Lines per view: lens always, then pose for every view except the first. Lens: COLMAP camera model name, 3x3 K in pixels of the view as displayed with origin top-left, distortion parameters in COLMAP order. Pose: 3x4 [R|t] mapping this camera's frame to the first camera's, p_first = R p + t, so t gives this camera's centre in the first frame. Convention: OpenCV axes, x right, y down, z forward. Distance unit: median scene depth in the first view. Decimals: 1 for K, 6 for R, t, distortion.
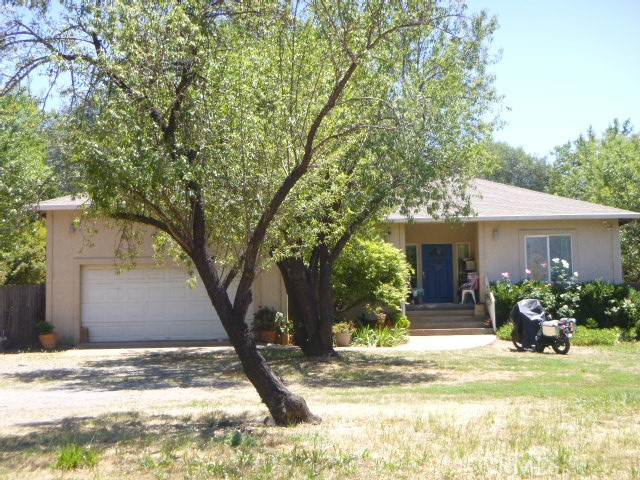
lens RADIAL K [[1150.9, 0, 320.0], [0, 1150.9, 240.0], [0, 0, 1]] dist [-0.185973, 2.791279]
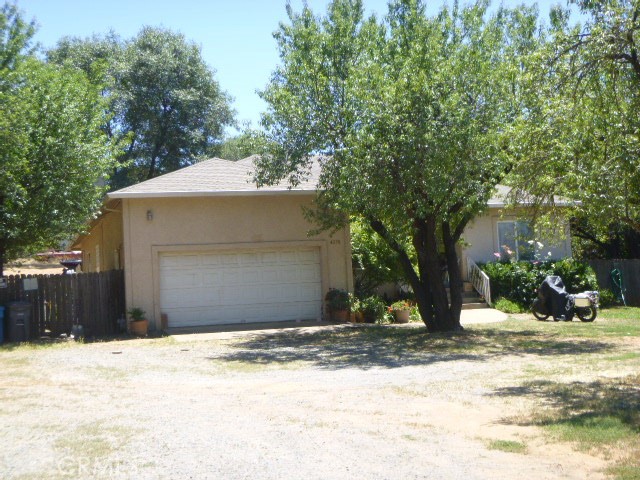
lens RADIAL K [[1072.8, 0, 334.5], [0, 1072.8, 239.4], [0, 0, 1]] dist [-0.146925, 1.992385]
pose [[0.943518, -0.011172, 0.331133, -0.366630], [0.007507, 0.999896, 0.012345, 0.000222], [-0.331236, -0.009162, 0.943503, 0.057695]]
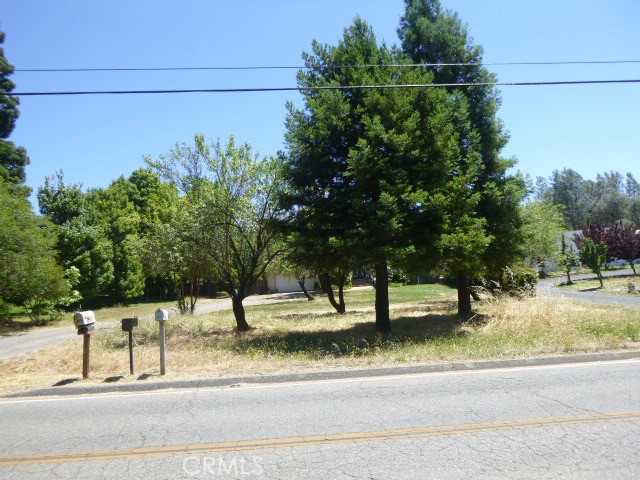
lens RADIAL K [[484.4, 0, 317.2], [0, 484.4, 241.9], [0, 0, 1]] dist [-0.004322, -0.000306]
pose [[0.993155, -0.056823, -0.102053, 0.150099], [0.056040, 0.998373, -0.010519, -0.074923], [0.102485, 0.004727, 0.994723, -0.835417]]
